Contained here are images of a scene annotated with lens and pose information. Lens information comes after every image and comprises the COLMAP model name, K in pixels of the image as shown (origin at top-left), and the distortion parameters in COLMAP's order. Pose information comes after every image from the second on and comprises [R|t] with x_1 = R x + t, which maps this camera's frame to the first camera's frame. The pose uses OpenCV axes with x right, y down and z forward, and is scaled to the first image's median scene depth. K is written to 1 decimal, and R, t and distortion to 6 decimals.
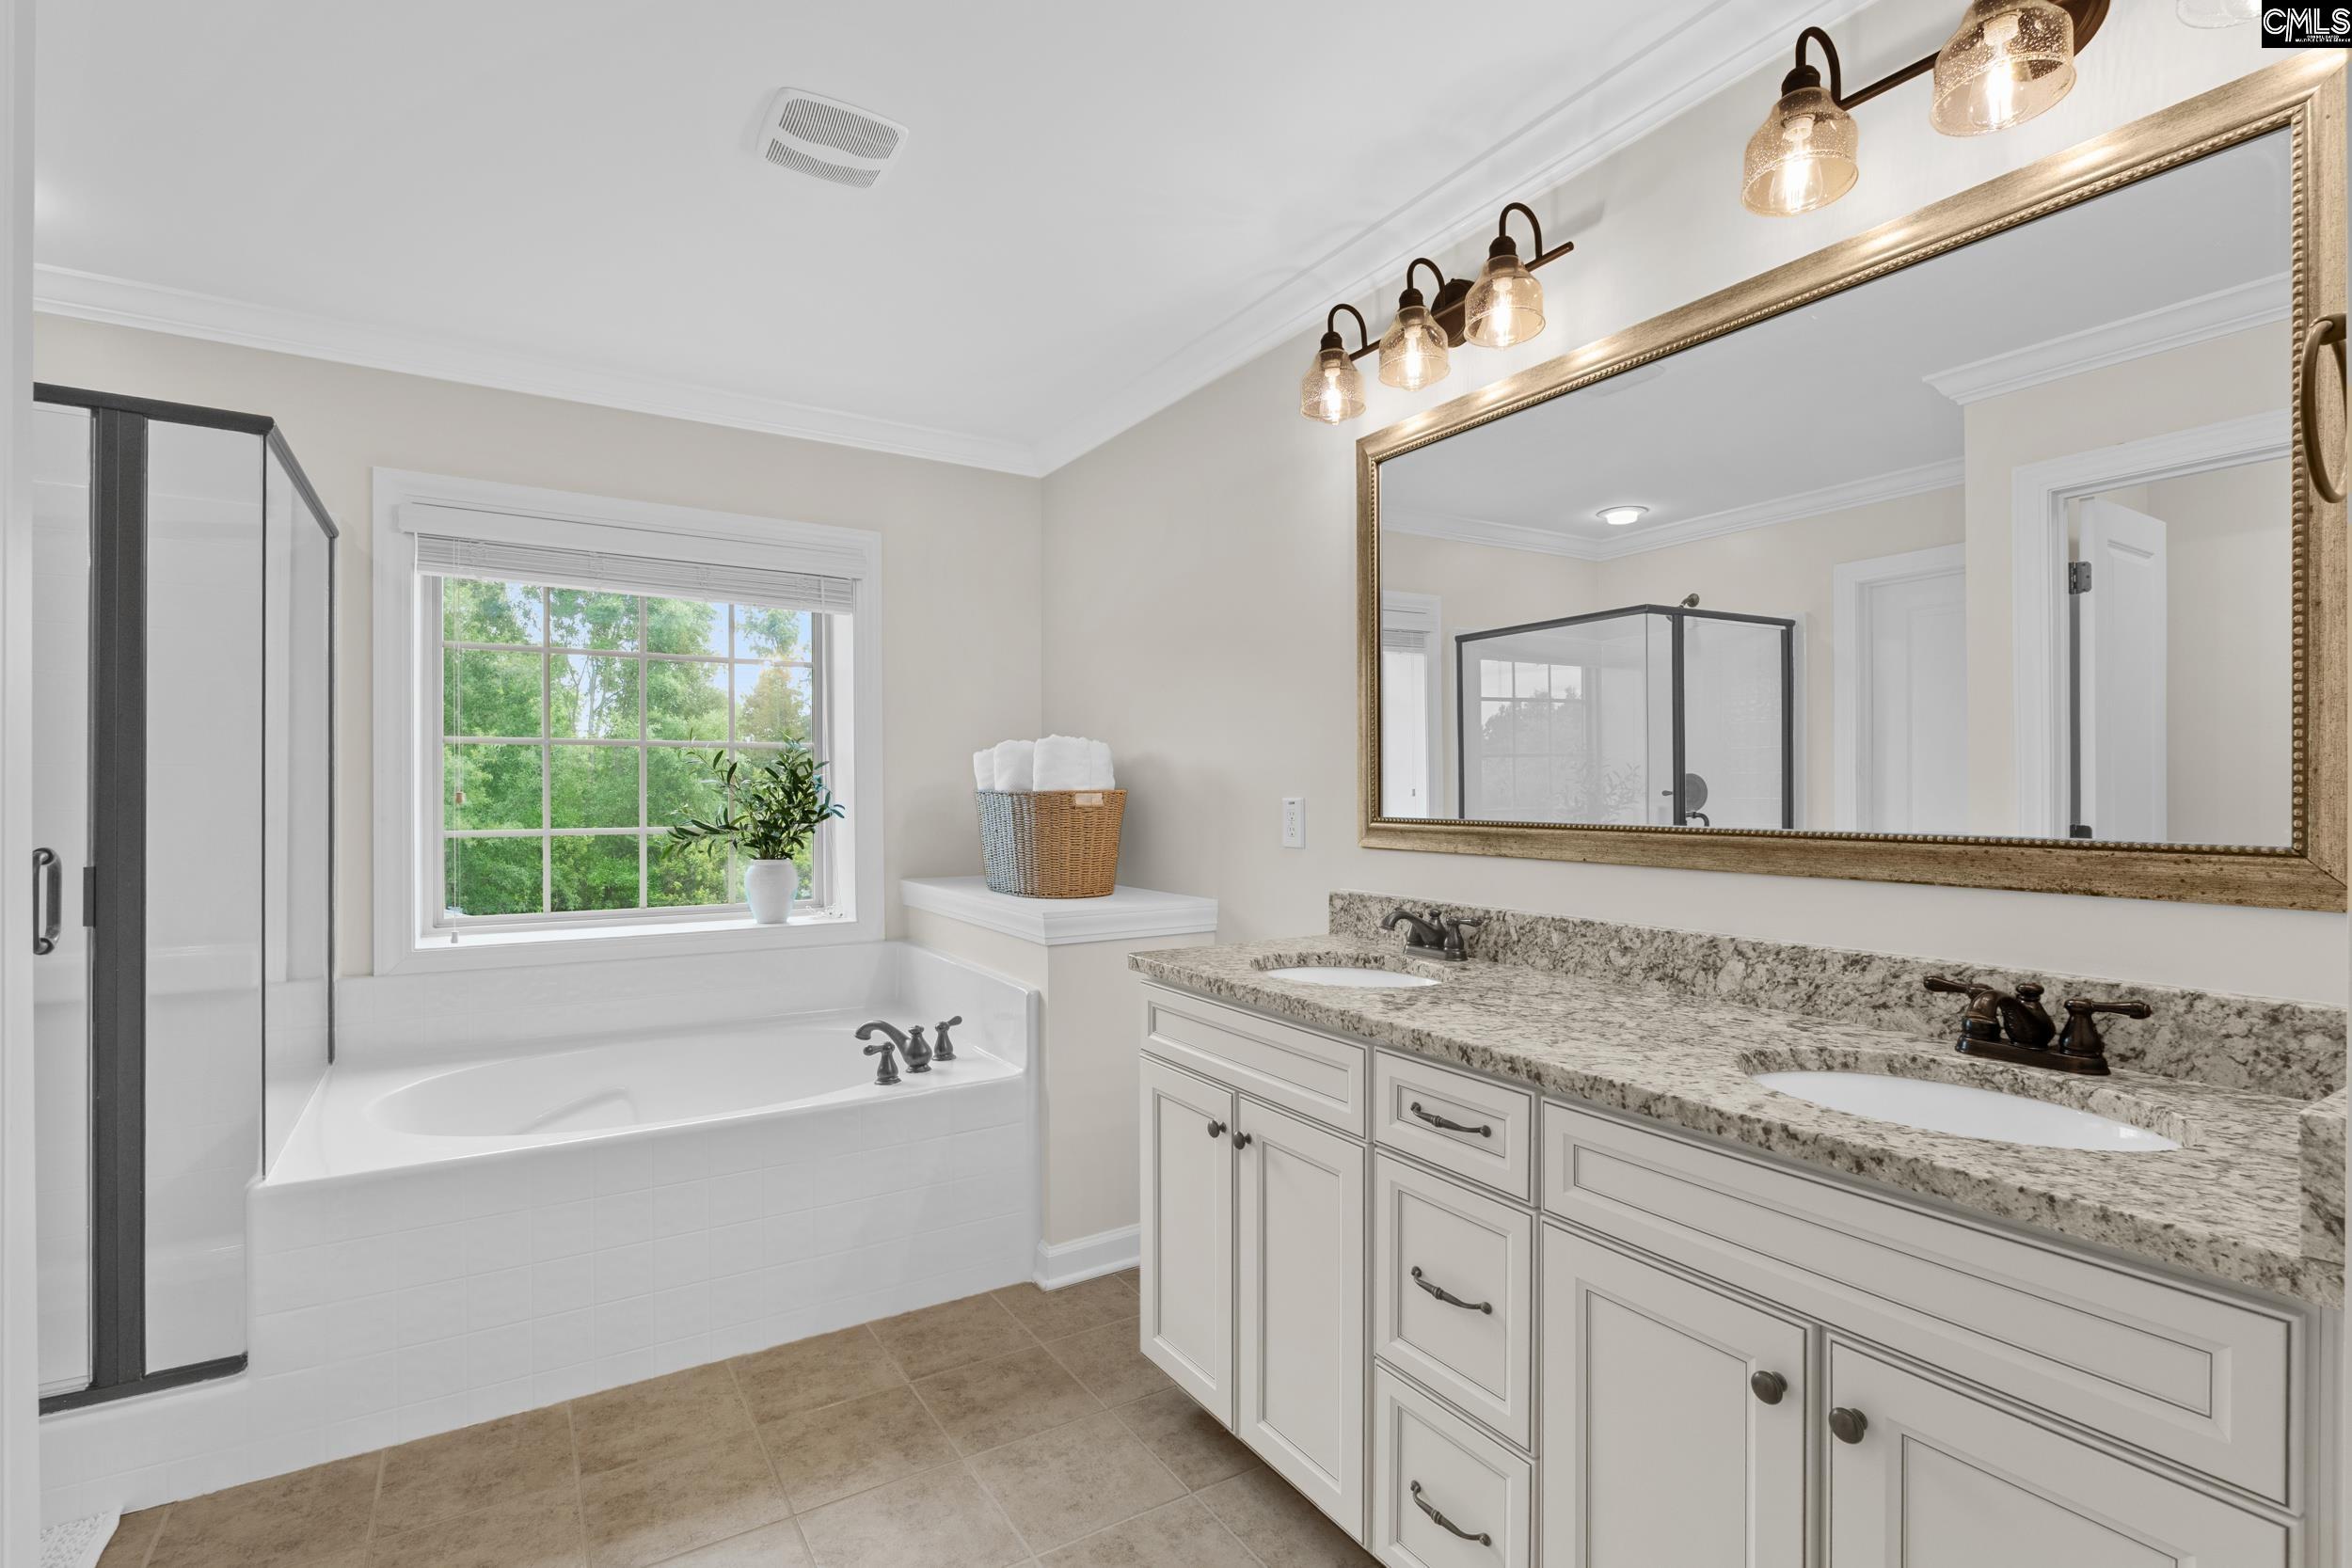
lens RADIAL K [[1096.8, 0, 1174.4], [0, 1096.8, 790.6], [0, 0, 1]] dist [0.001915, 0.000170]
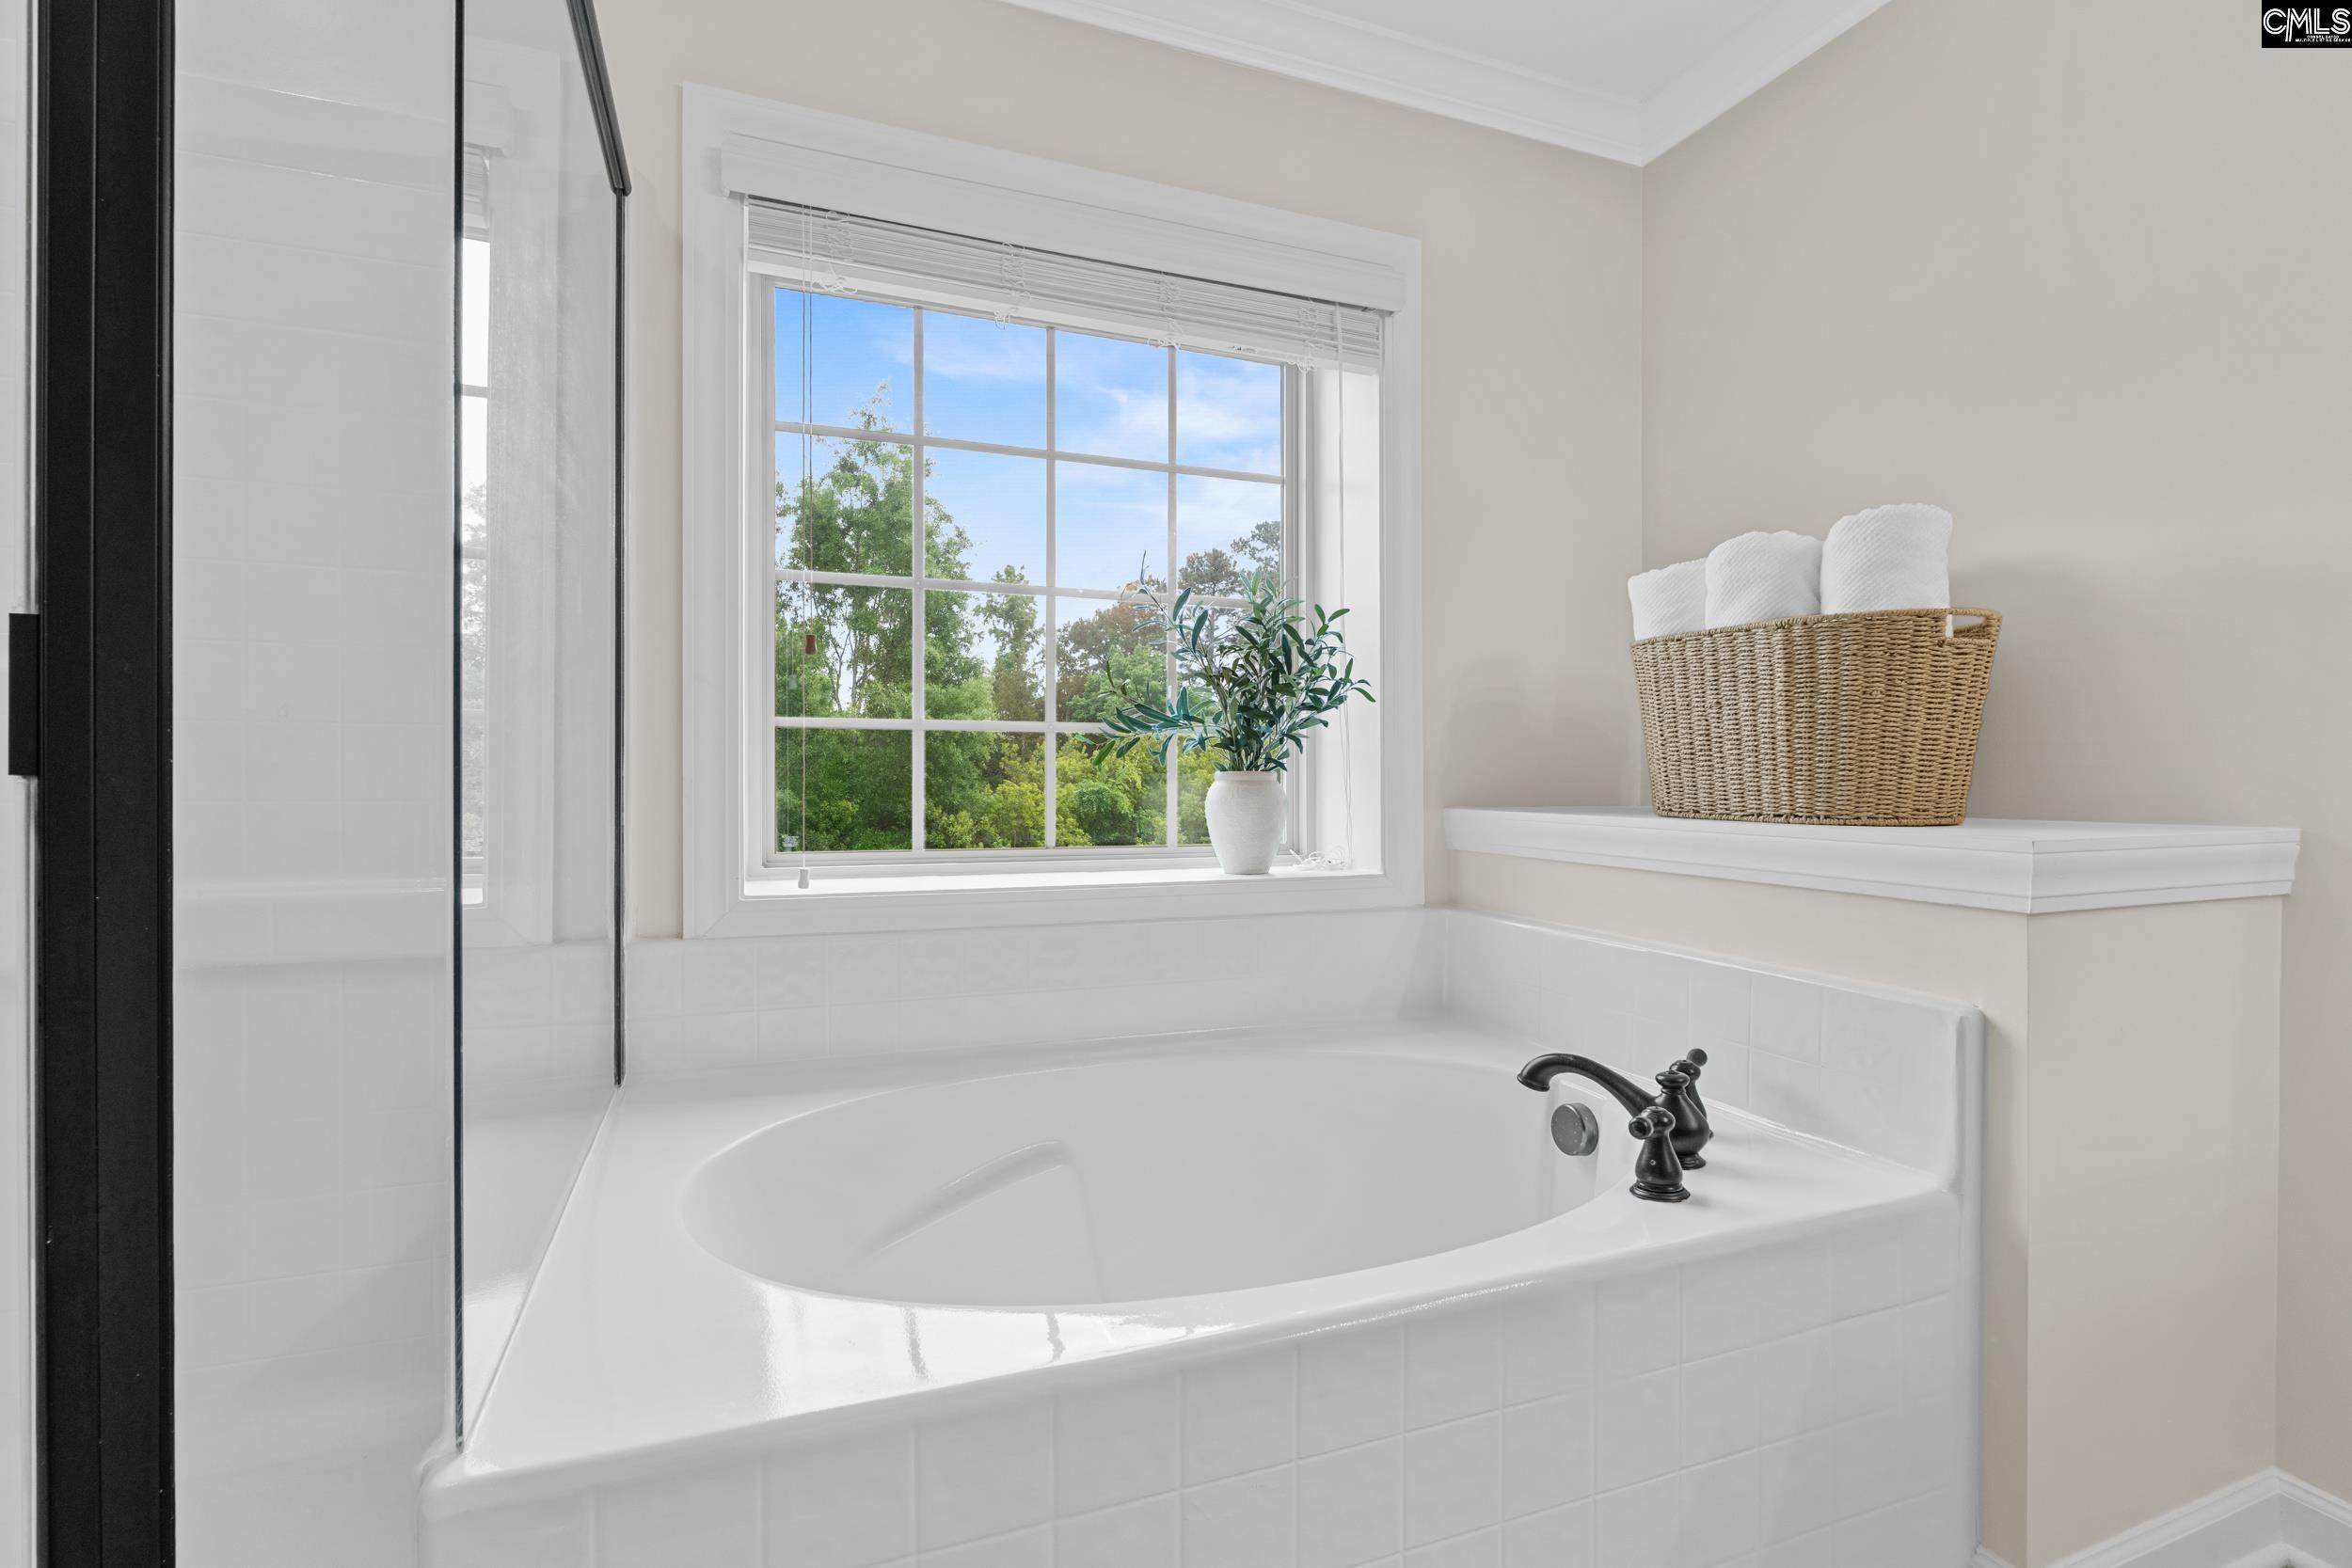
lens RADIAL K [[1073.7, 0, 1176.0], [0, 1073.7, 784.0], [0, 0, 1]] dist [-0.003103, -0.000225]
pose [[0.984082, 0.002352, -0.177698, -0.324883], [-0.001763, 0.999992, 0.003469, 0.073546], [0.177705, -0.003100, 0.984079, 0.425737]]
